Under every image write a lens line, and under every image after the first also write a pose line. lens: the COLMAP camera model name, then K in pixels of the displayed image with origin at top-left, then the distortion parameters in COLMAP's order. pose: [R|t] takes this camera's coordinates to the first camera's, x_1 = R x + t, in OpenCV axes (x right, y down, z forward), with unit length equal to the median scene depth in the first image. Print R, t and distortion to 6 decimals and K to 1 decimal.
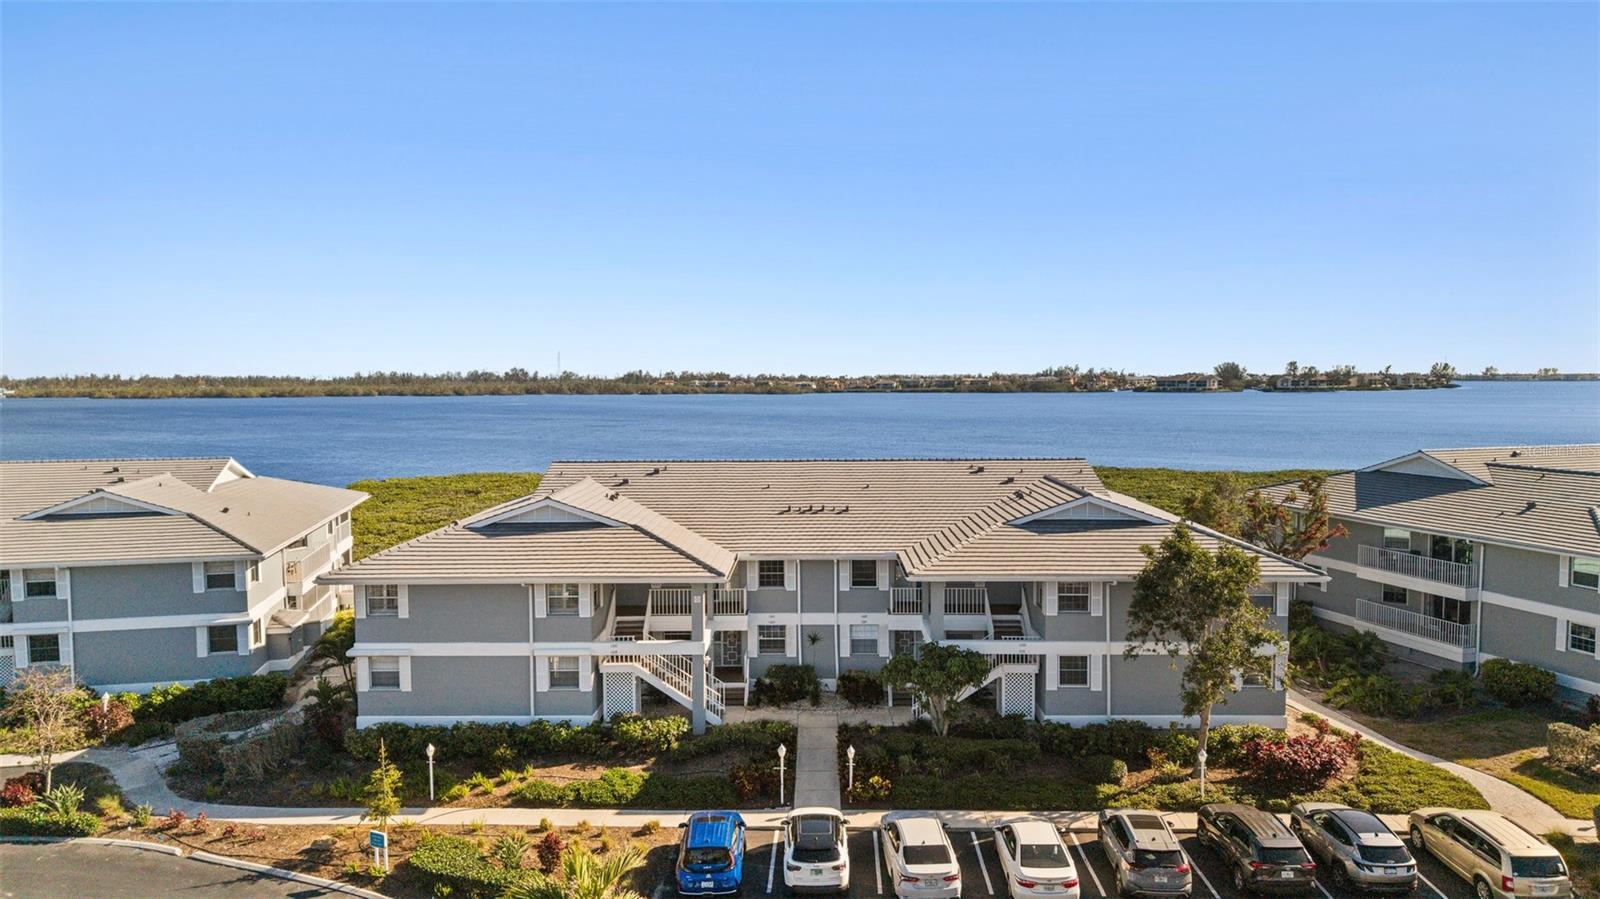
lens RADIAL K [[1080.0, 0, 816.8], [0, 1080.0, 445.2], [0, 0, 1]] dist [0.021476, -0.022896]
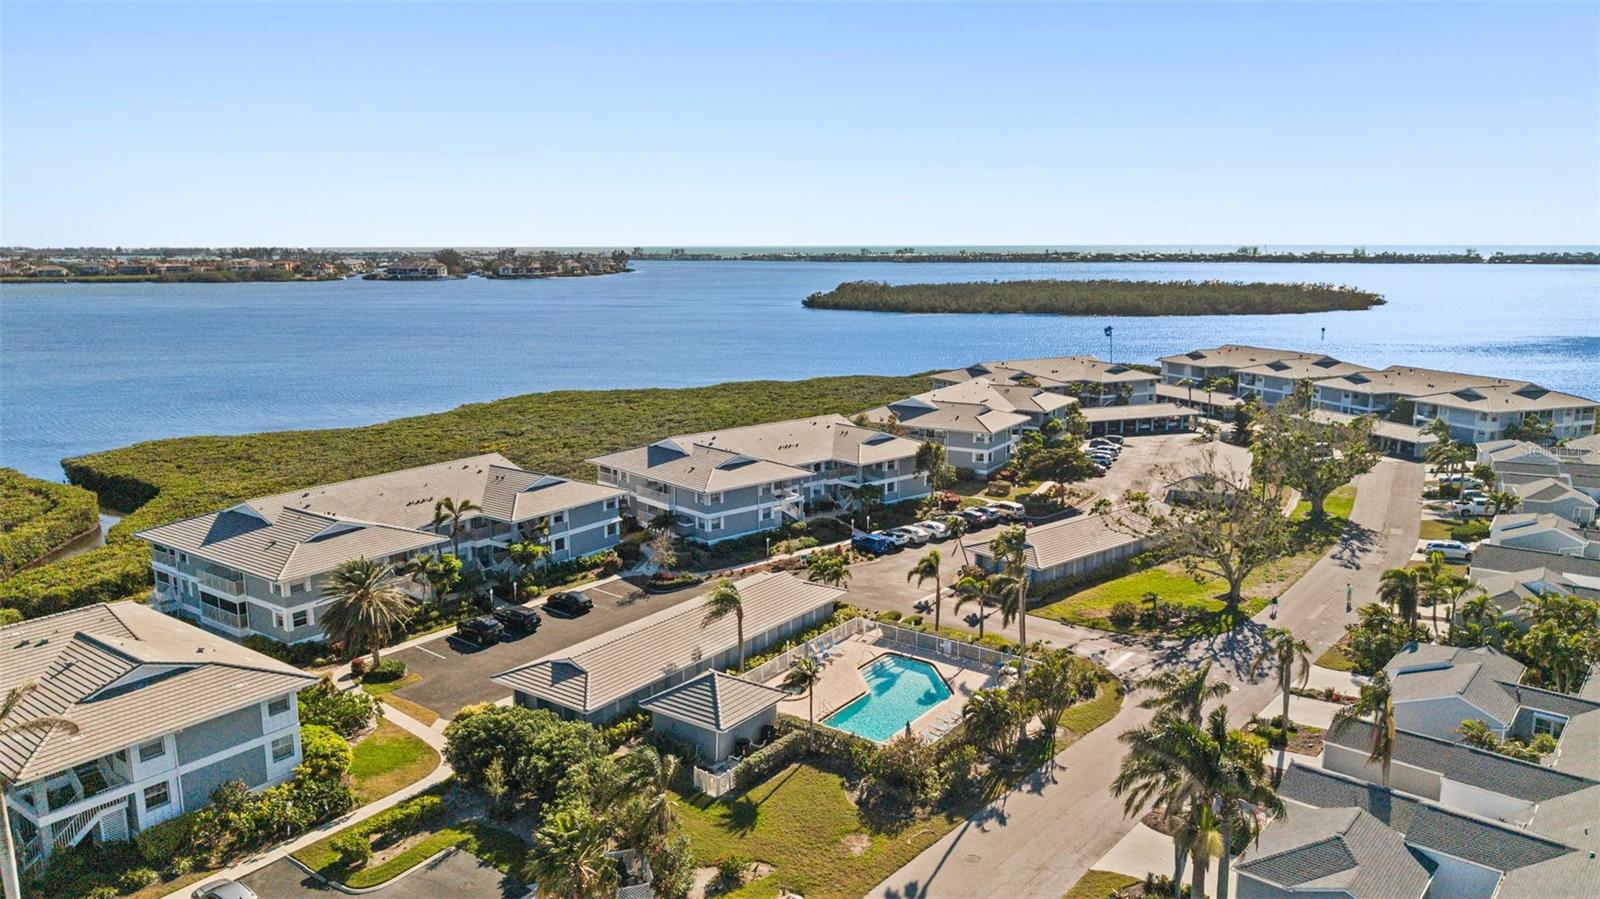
lens RADIAL K [[1080.0, 0, 800.1], [0, 1080.0, 458.8], [0, 0, 1]] dist [0.021476, -0.022896]
pose [[0.749024, -0.126921, 0.650273, -2.028319], [0.040470, 0.988412, 0.146303, -0.353395], [-0.661306, -0.083268, 0.745480, -1.198268]]
